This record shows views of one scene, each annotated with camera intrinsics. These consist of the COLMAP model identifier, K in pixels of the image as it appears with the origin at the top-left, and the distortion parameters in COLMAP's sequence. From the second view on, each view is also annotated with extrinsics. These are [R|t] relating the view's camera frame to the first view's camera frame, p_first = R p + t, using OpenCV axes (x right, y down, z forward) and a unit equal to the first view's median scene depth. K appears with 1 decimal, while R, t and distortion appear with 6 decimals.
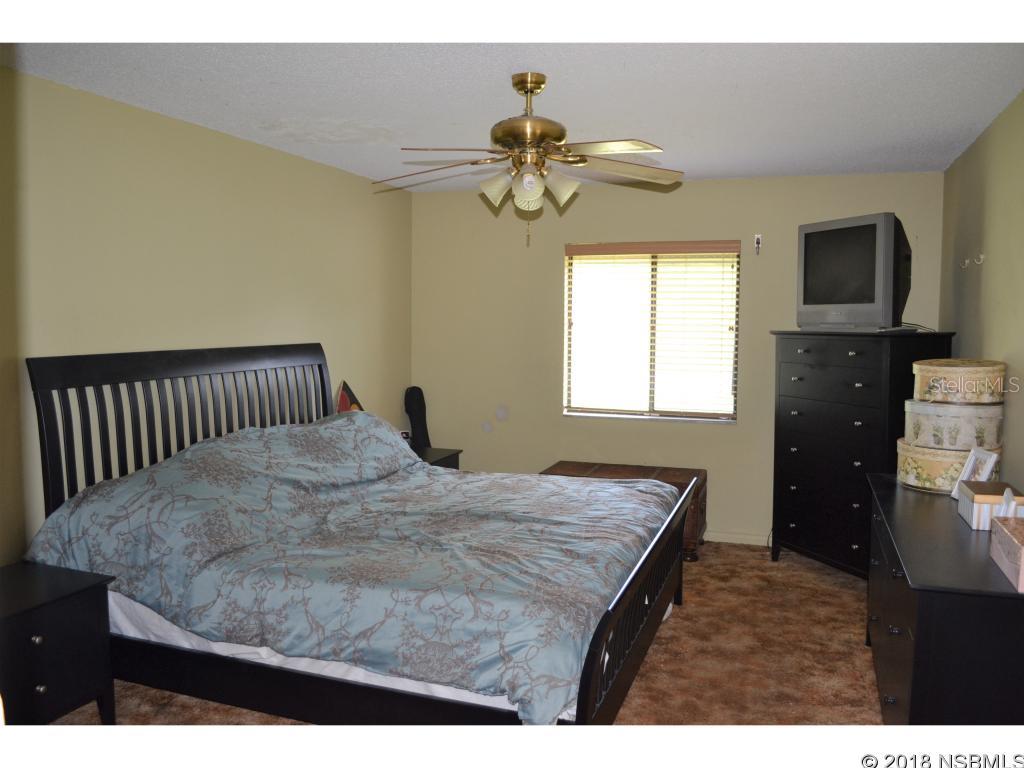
lens RADIAL K [[832.6, 0, 514.7], [0, 832.6, 389.0], [0, 0, 1]] dist [-0.077834, 0.011584]
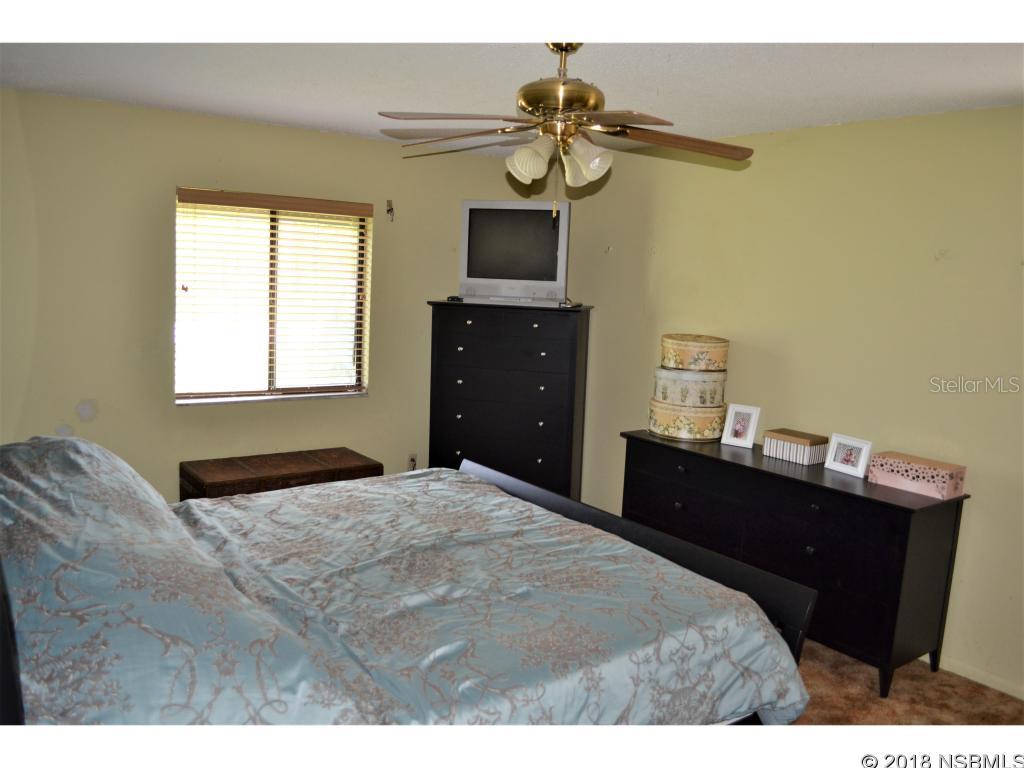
lens RADIAL K [[832.6, 0, 514.6], [0, 832.6, 378.4], [0, 0, 1]] dist [-0.077834, 0.011584]
pose [[0.554277, -0.081219, 0.828360, -0.673426], [0.026358, 0.996441, 0.080062, -0.078426], [-0.831915, -0.022542, 0.554445, 0.494423]]
